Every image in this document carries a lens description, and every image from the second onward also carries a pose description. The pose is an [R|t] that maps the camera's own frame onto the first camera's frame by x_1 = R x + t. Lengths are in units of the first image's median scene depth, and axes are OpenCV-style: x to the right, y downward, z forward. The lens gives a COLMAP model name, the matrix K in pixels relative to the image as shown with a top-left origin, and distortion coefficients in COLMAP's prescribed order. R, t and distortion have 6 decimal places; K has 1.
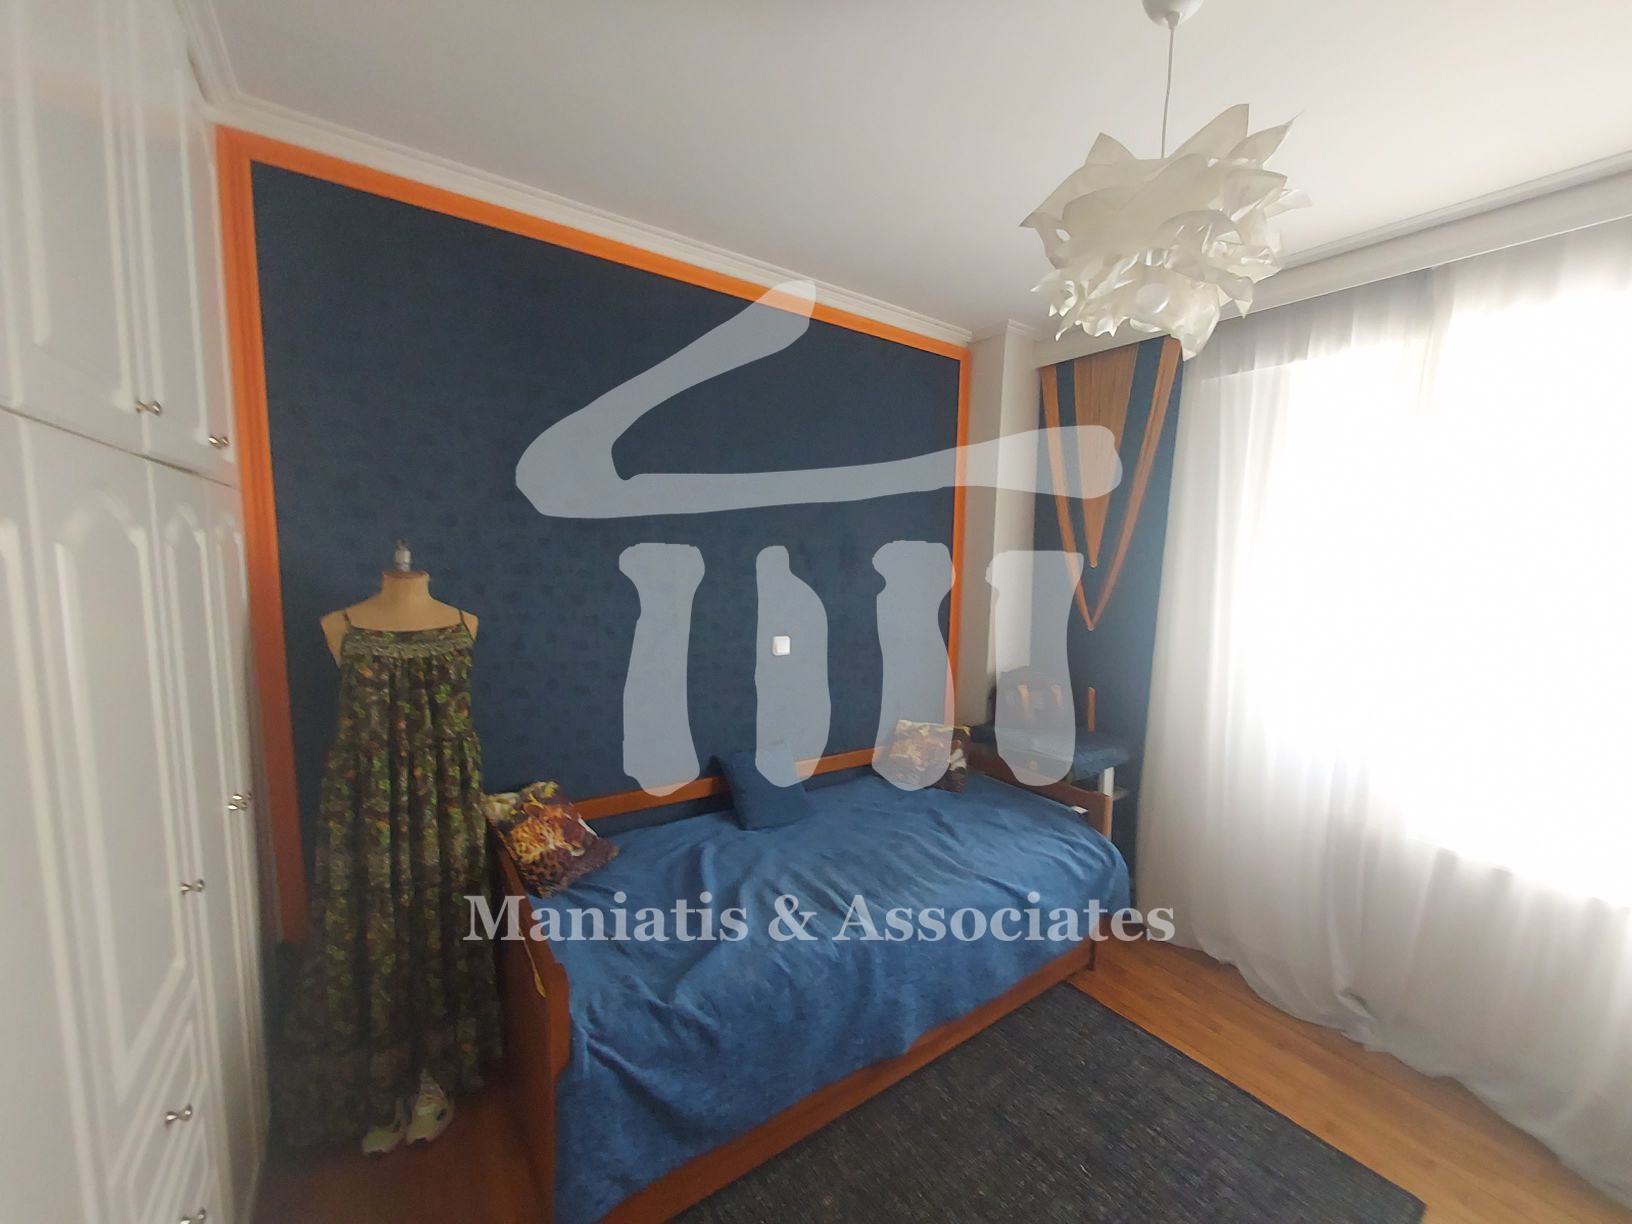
lens RADIAL K [[648.9, 0, 830.5], [0, 648.9, 629.0], [0, 0, 1]] dist [-0.000732, -0.000736]
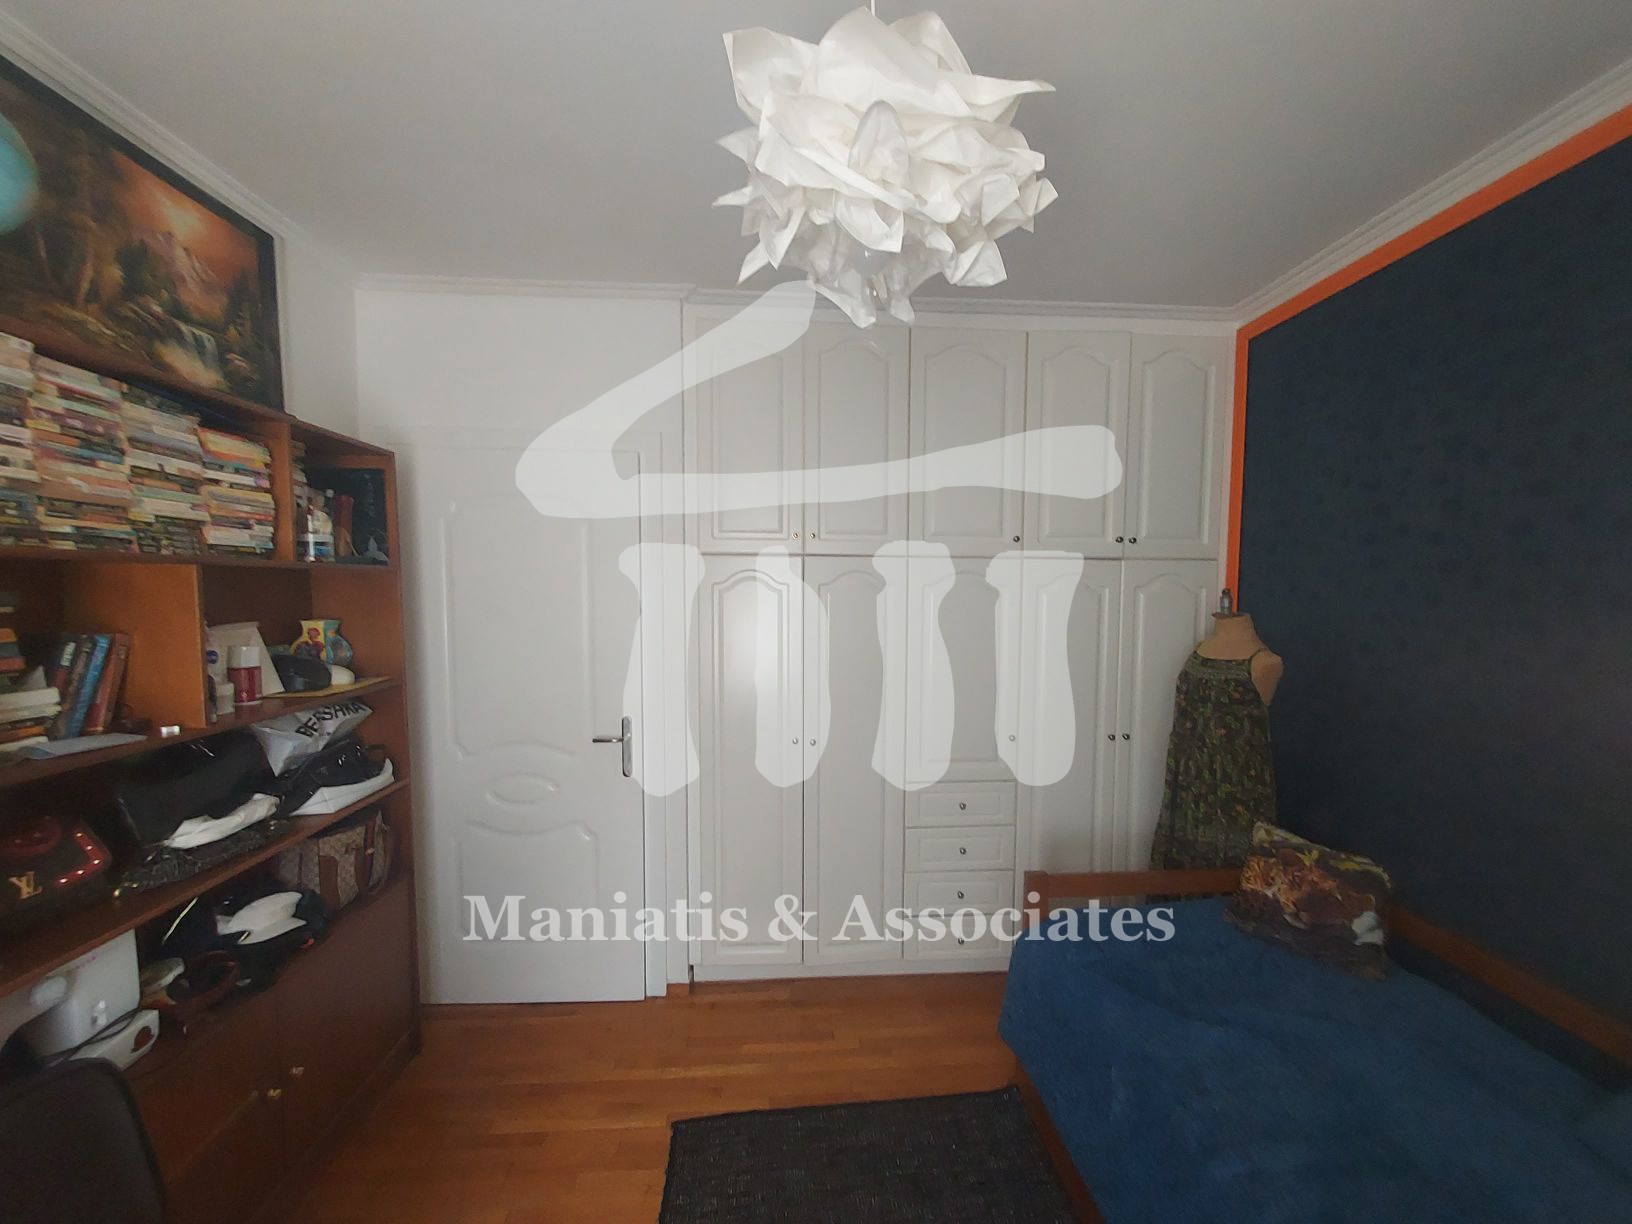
lens RADIAL K [[648.9, 0, 830.5], [0, 648.9, 629.0], [0, 0, 1]] dist [-0.000732, -0.000736]
pose [[-0.524406, 0.023786, -0.851136, 0.849068], [-0.112373, 0.988933, 0.096873, -0.094656], [0.844020, 0.146445, -0.515930, 0.998390]]
